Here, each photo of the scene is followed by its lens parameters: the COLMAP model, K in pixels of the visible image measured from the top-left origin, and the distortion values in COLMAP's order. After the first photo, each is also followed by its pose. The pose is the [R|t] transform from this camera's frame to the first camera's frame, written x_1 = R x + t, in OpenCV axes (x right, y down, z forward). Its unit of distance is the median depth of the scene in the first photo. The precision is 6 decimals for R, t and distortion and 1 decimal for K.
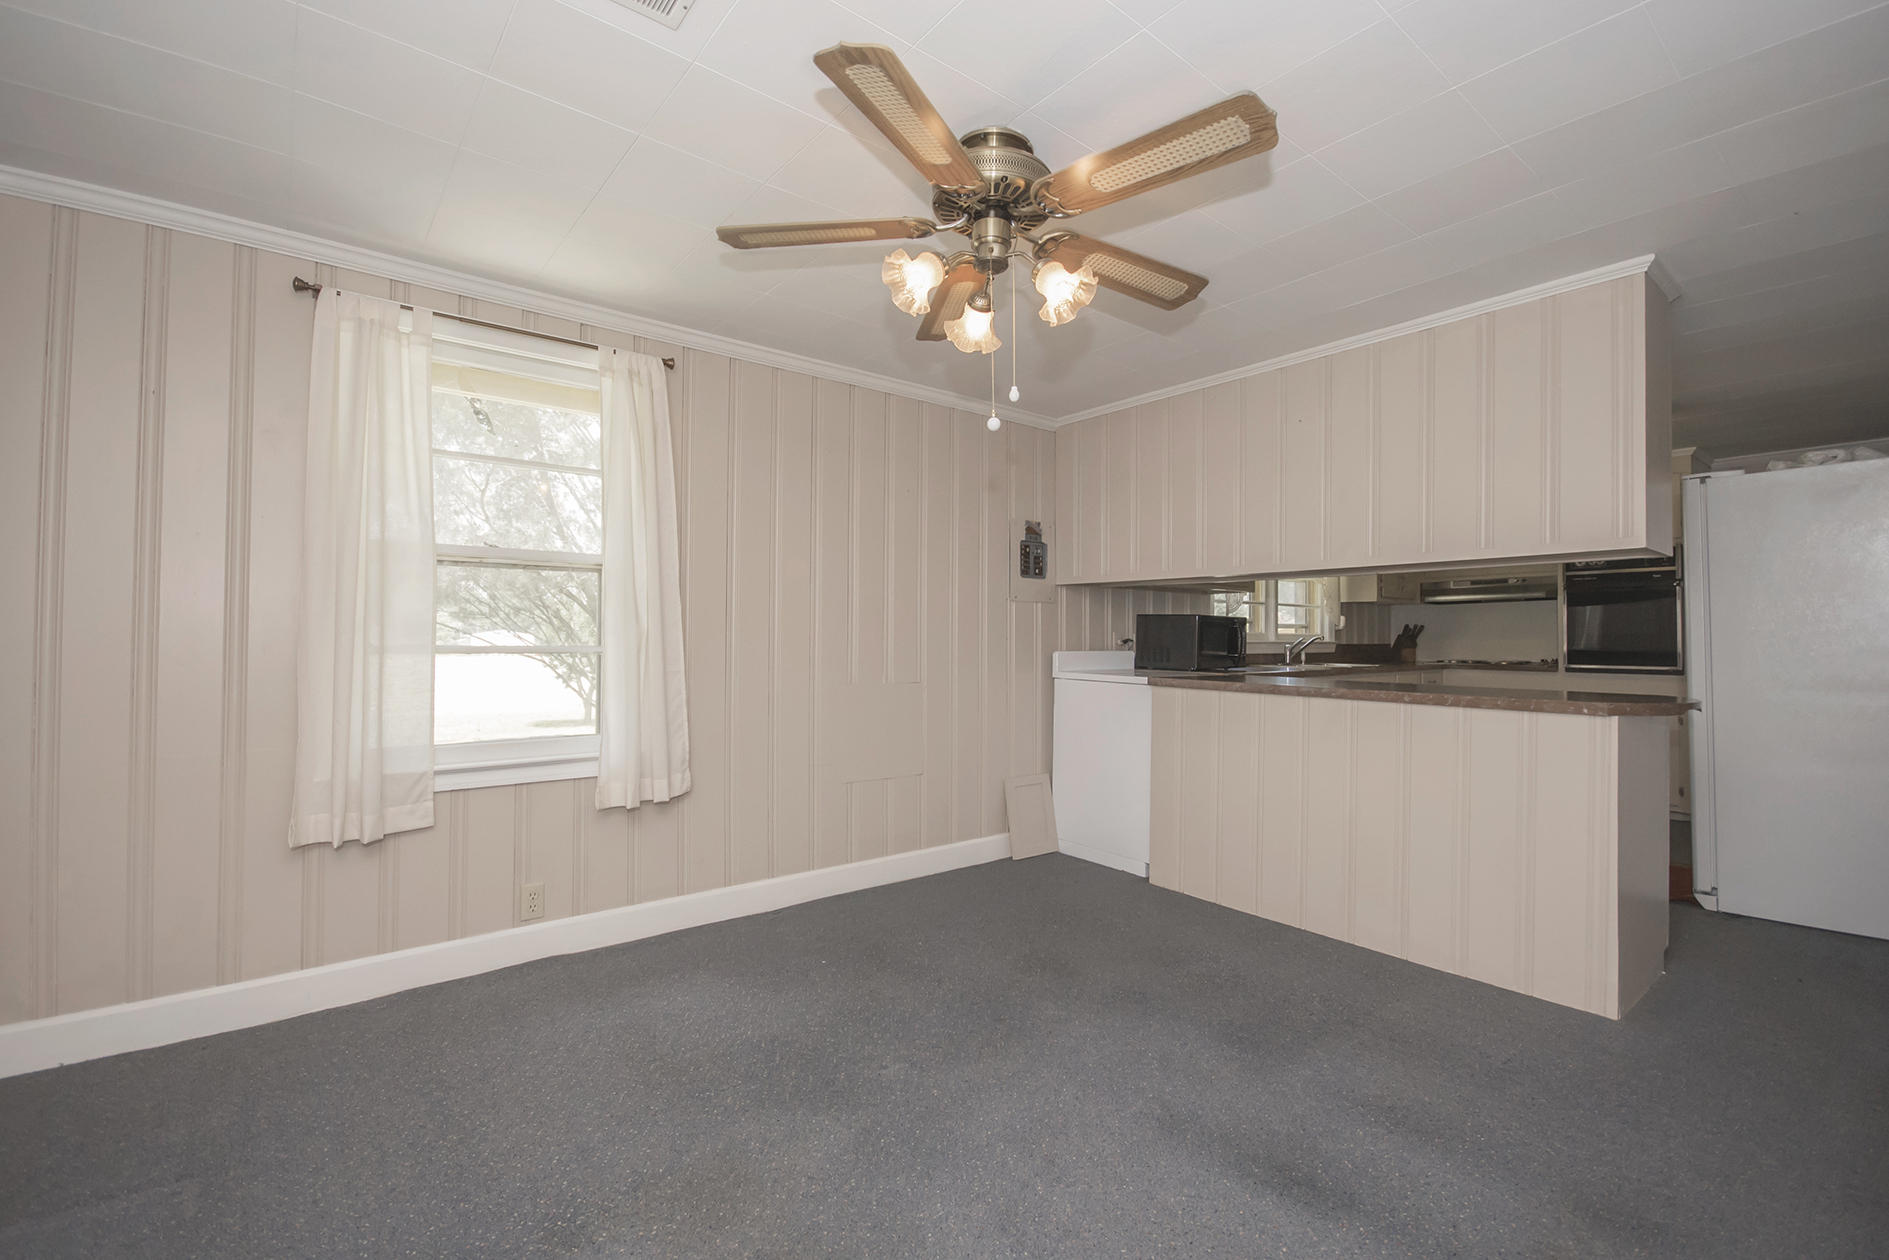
lens RADIAL K [[825.0, 0, 944.5], [0, 825.0, 630.0], [0, 0, 1]] dist [0.003248, -0.007410]
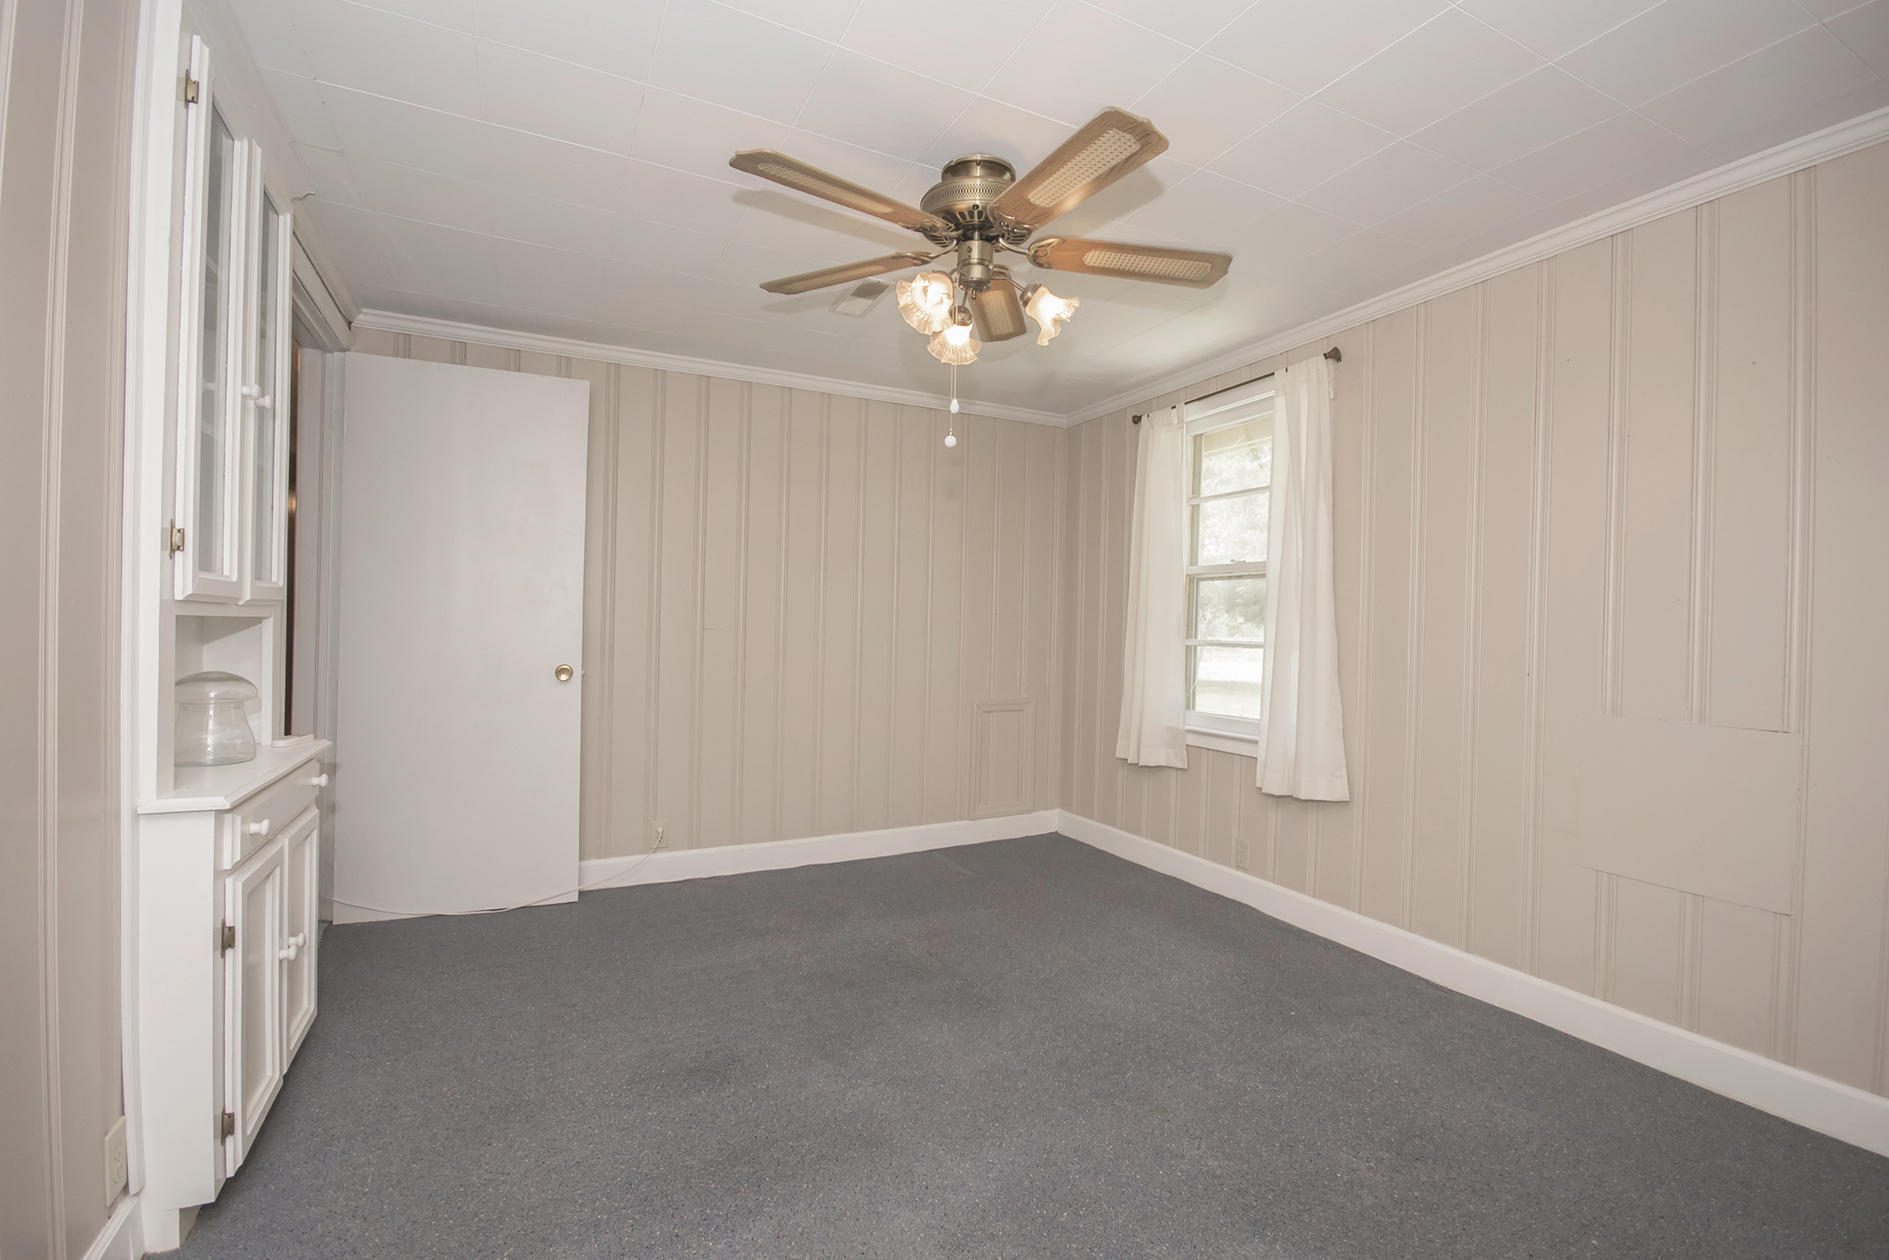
lens RADIAL K [[826.7, 0, 944.5], [0, 826.7, 630.0], [0, 0, 1]] dist [-0.001925, -0.000455]
pose [[-0.195676, -0.003886, -0.980661, 0.776510], [-0.004303, 0.999986, -0.003104, 0.007452], [0.980659, 0.003613, -0.195690, 0.811406]]
